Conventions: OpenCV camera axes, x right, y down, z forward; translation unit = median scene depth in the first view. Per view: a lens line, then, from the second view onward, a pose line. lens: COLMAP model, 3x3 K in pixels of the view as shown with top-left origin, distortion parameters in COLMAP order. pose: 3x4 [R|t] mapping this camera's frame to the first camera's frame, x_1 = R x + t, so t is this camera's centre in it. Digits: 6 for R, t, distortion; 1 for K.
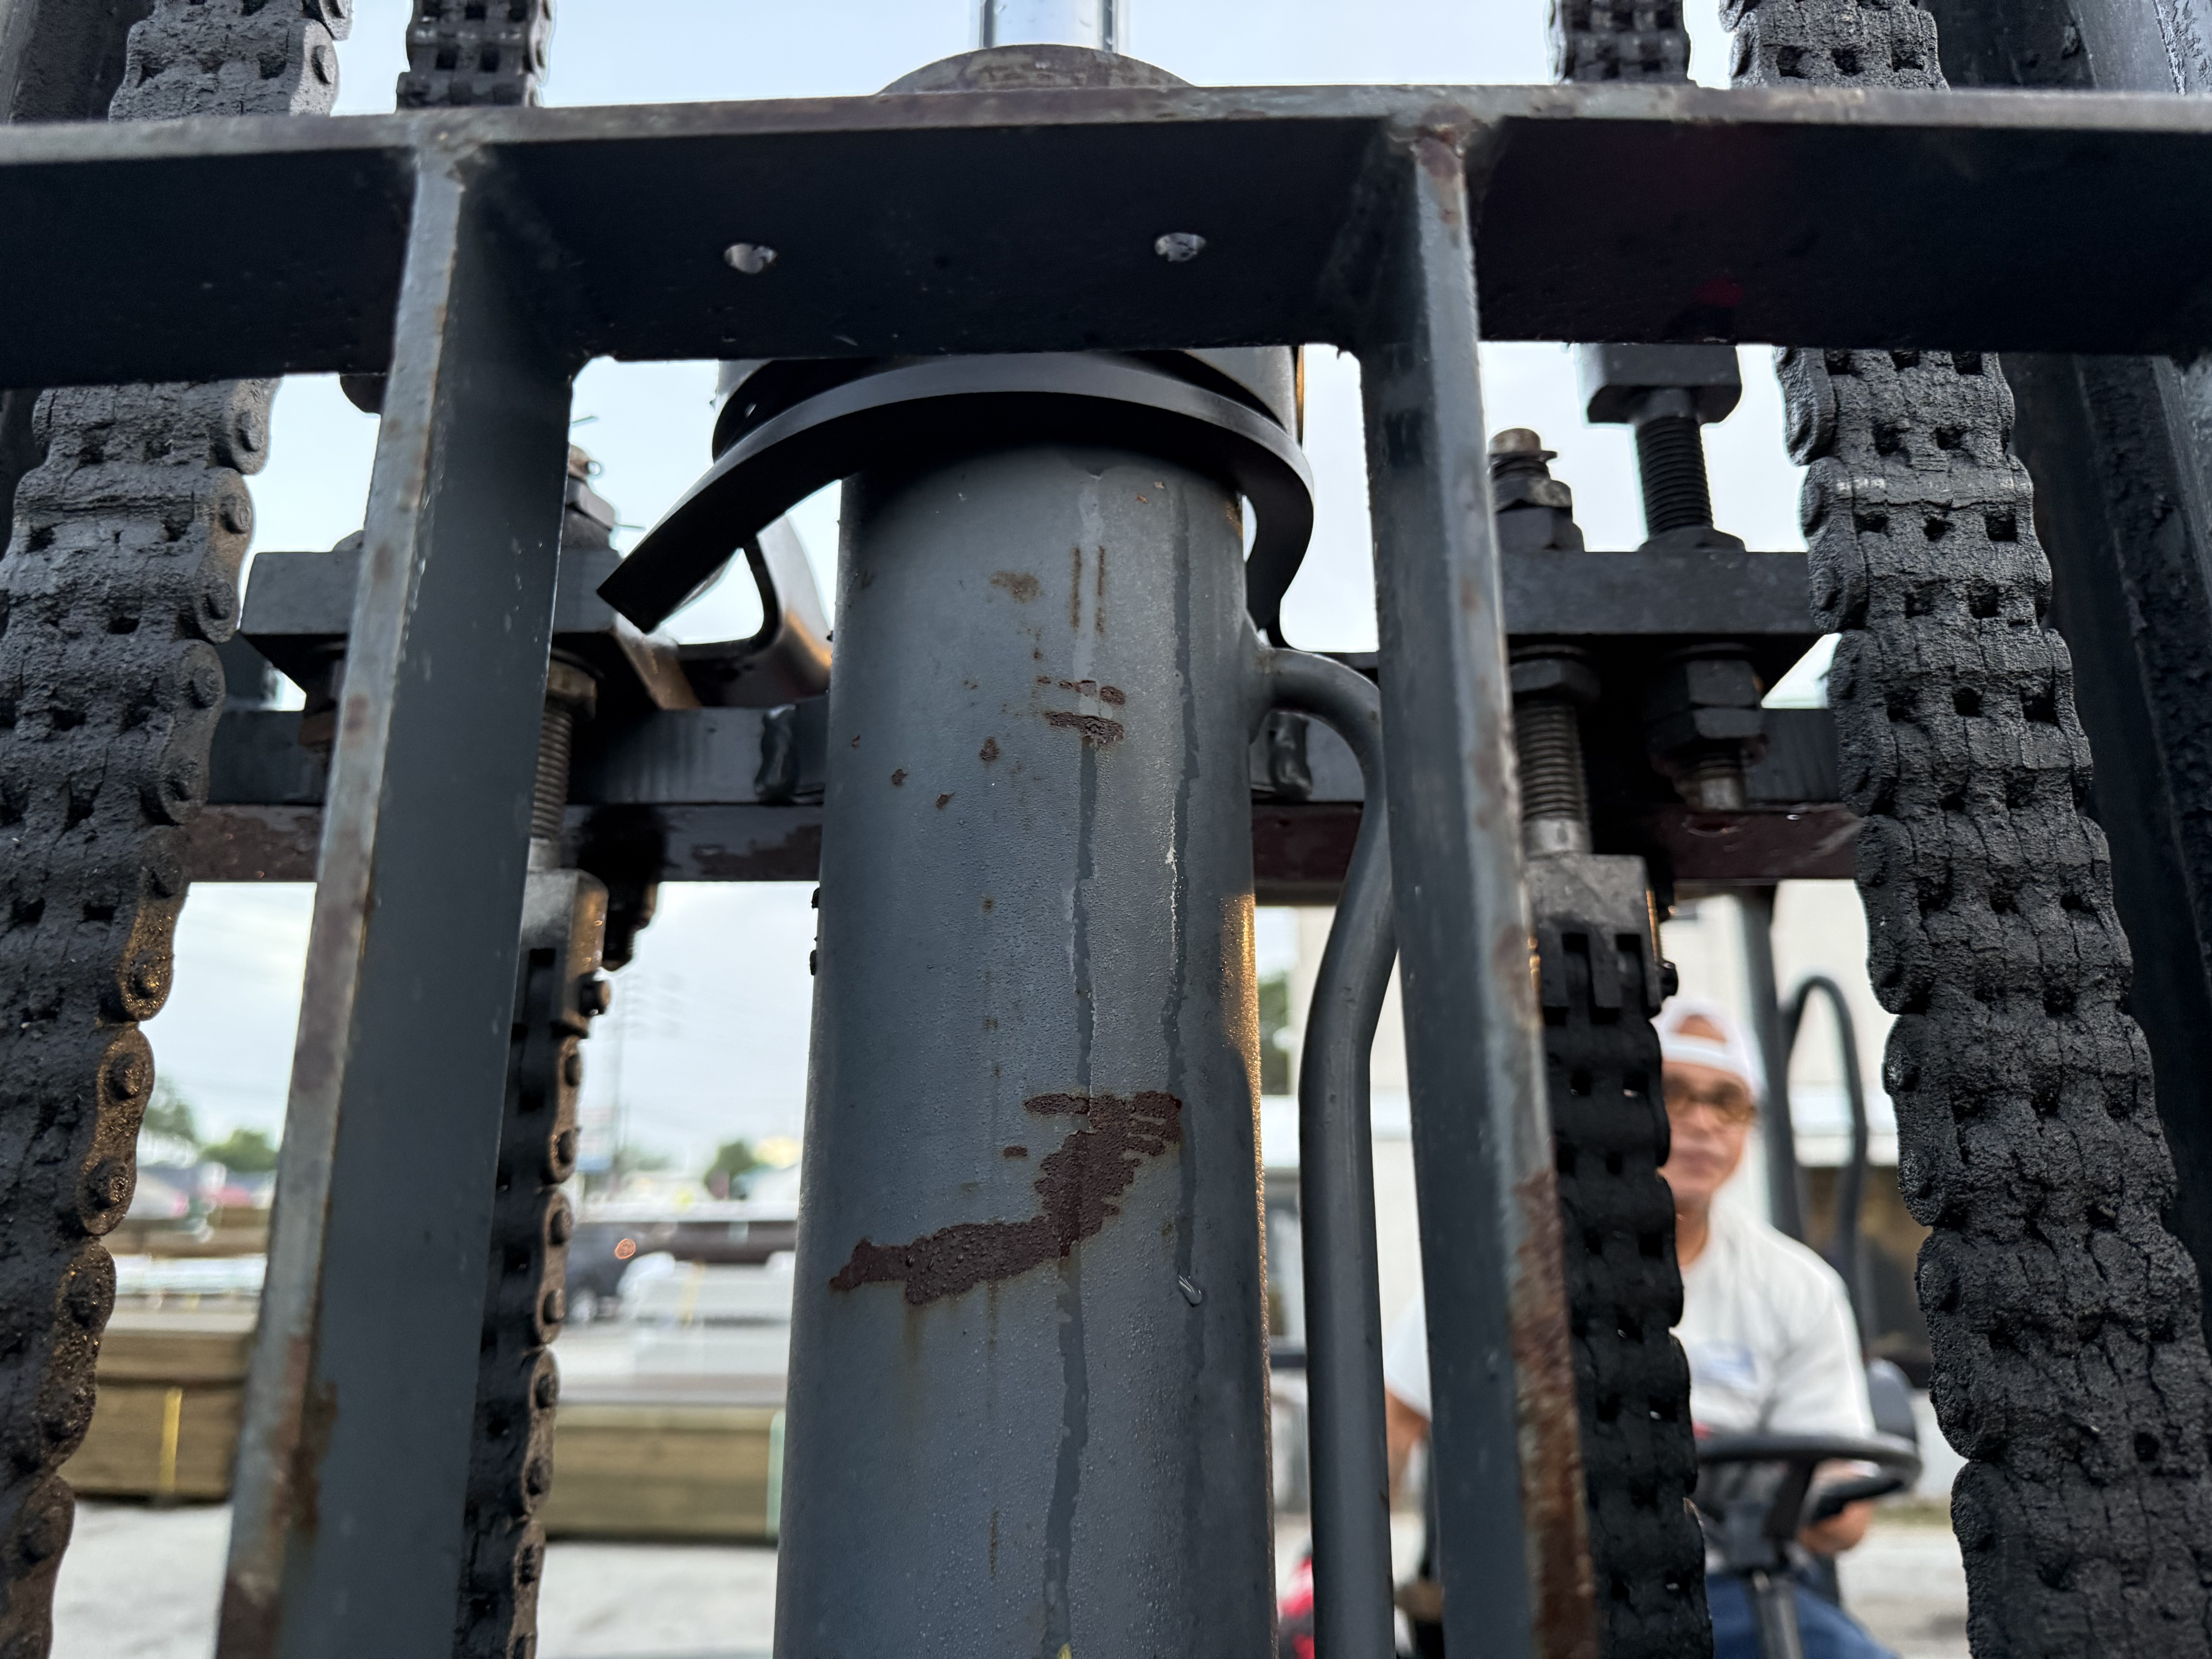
lens RADIAL K [[1578.3, 0, 1095.5], [0, 1578.3, 822.1], [0, 0, 1]] dist [0.120839, -0.193275]
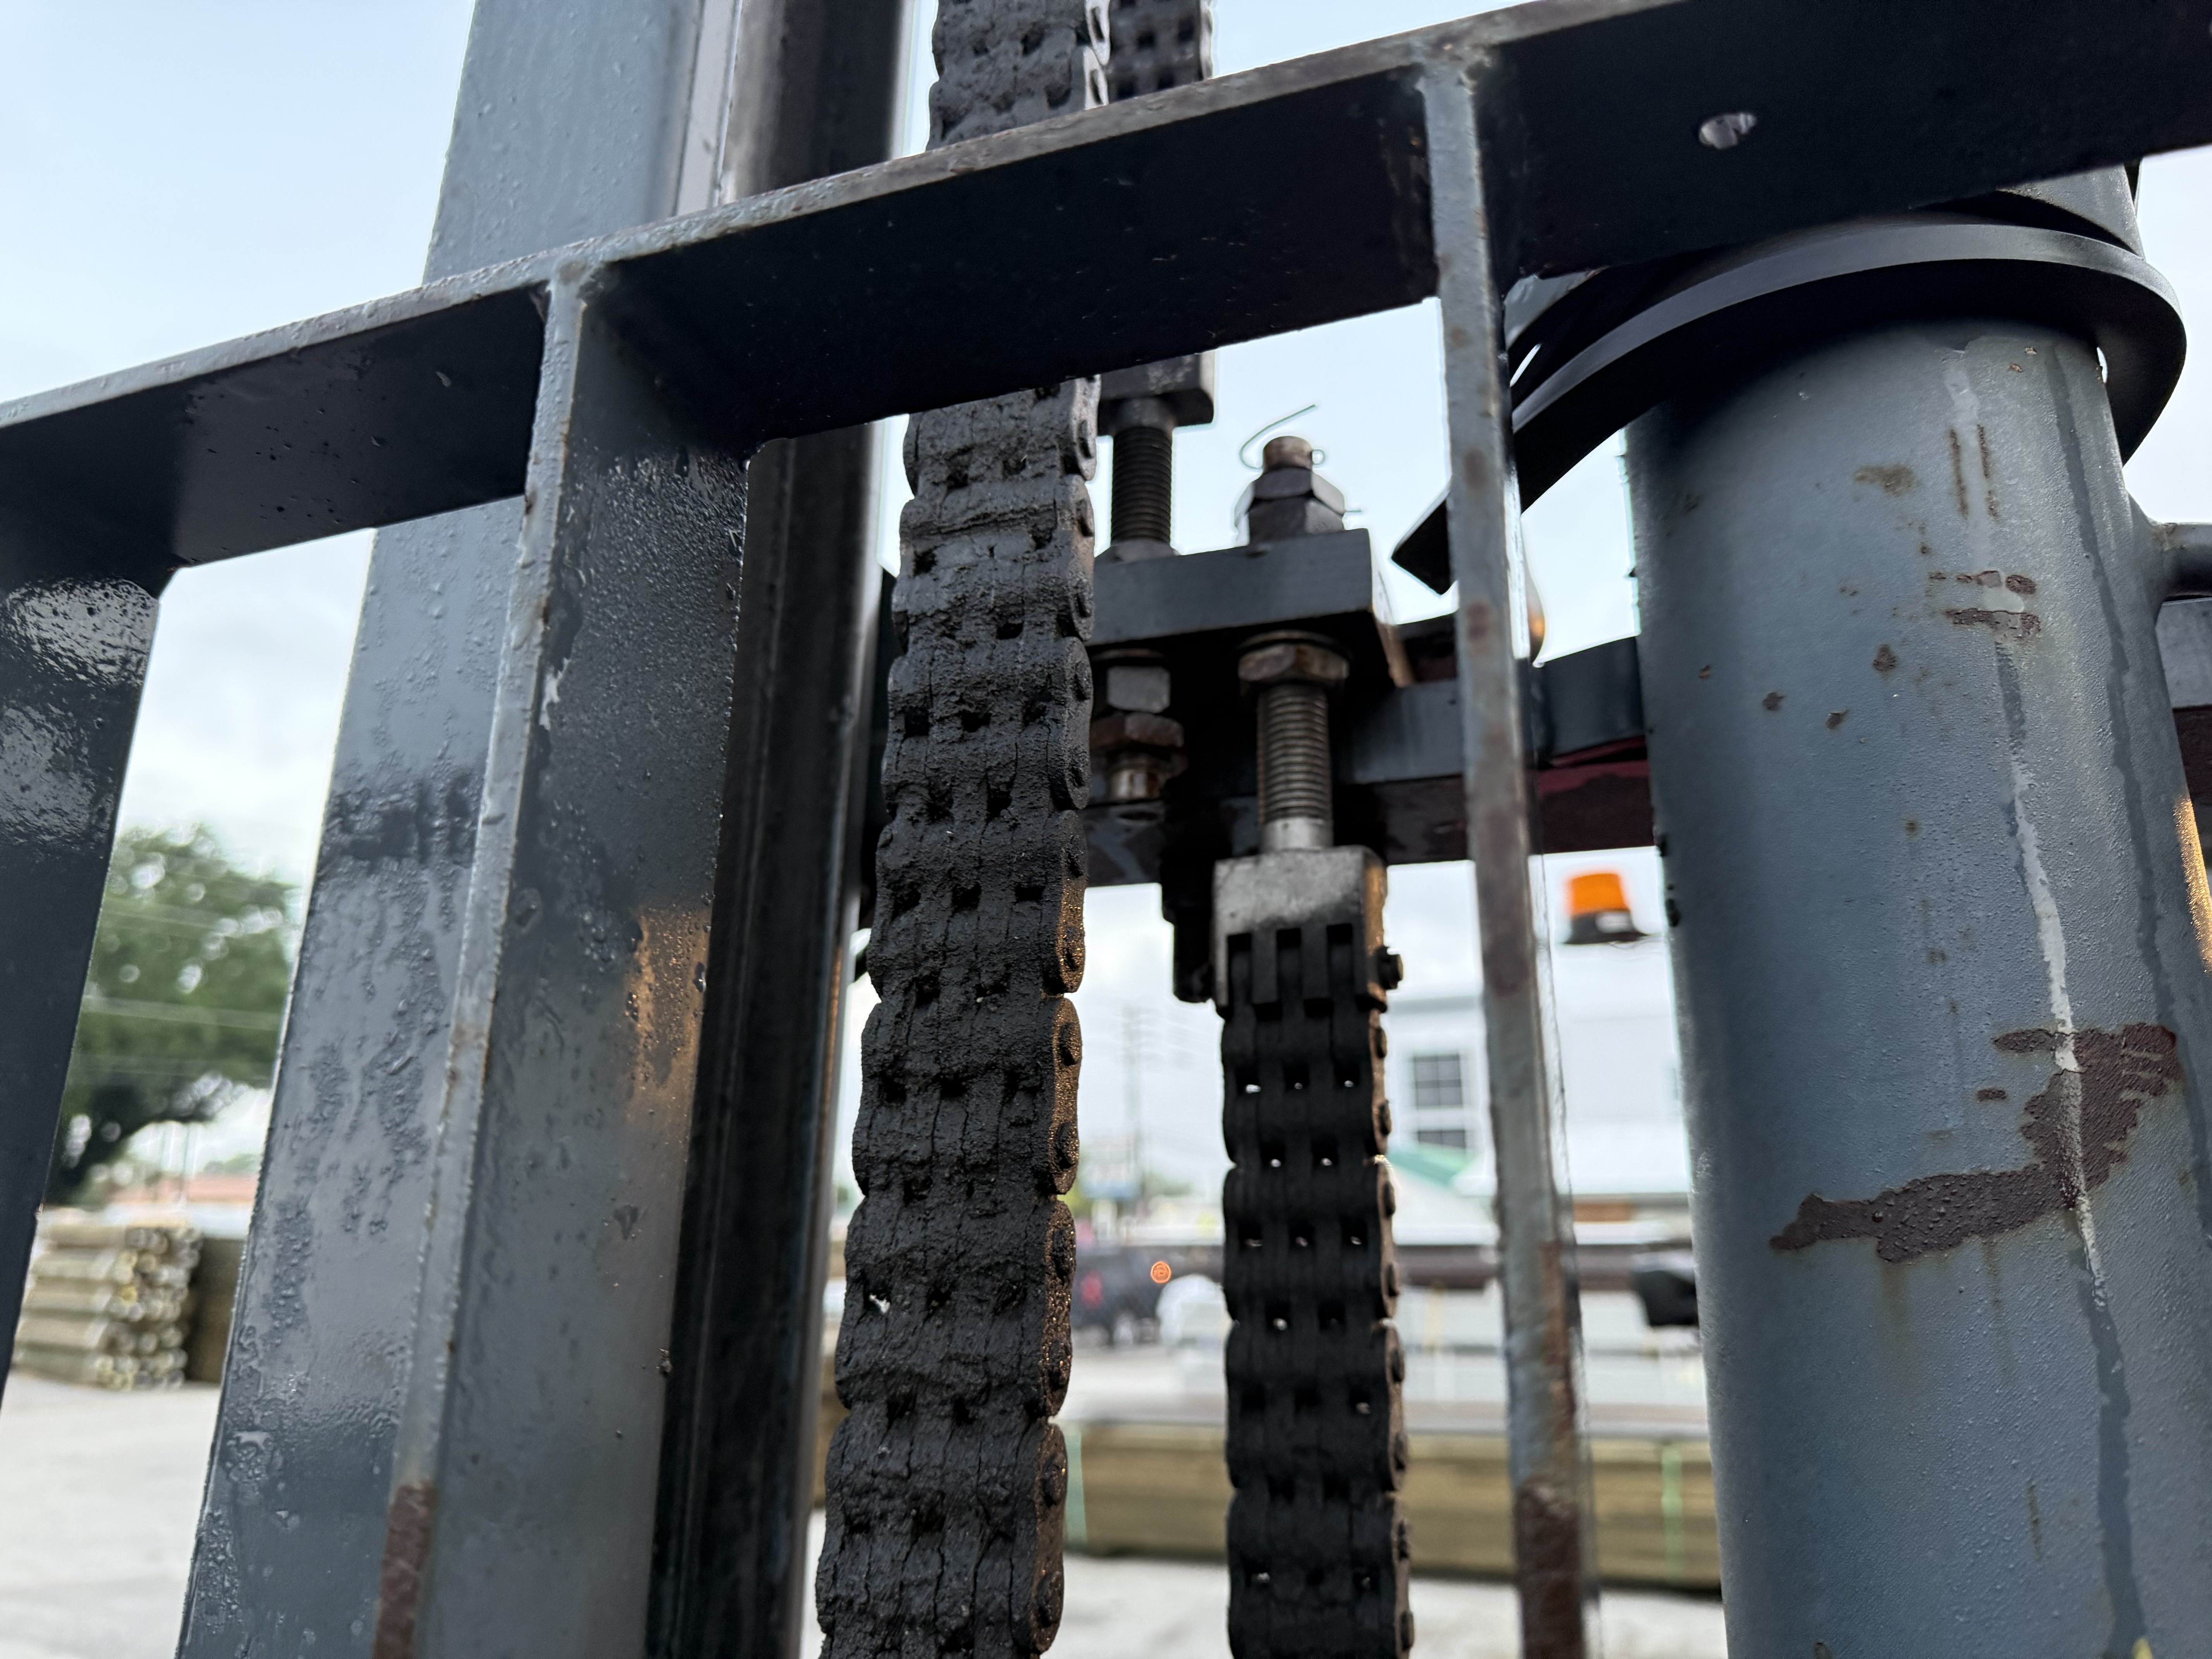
lens RADIAL K [[1603.5, 0, 1106.0], [0, 1603.5, 829.5], [0, 0, 1]] dist [0.037694, -0.065451]
pose [[0.955144, -0.079941, -0.285146, -0.248549], [0.077160, 0.996798, -0.020994, 0.038195], [0.285912, -0.001950, 0.958254, -0.013046]]
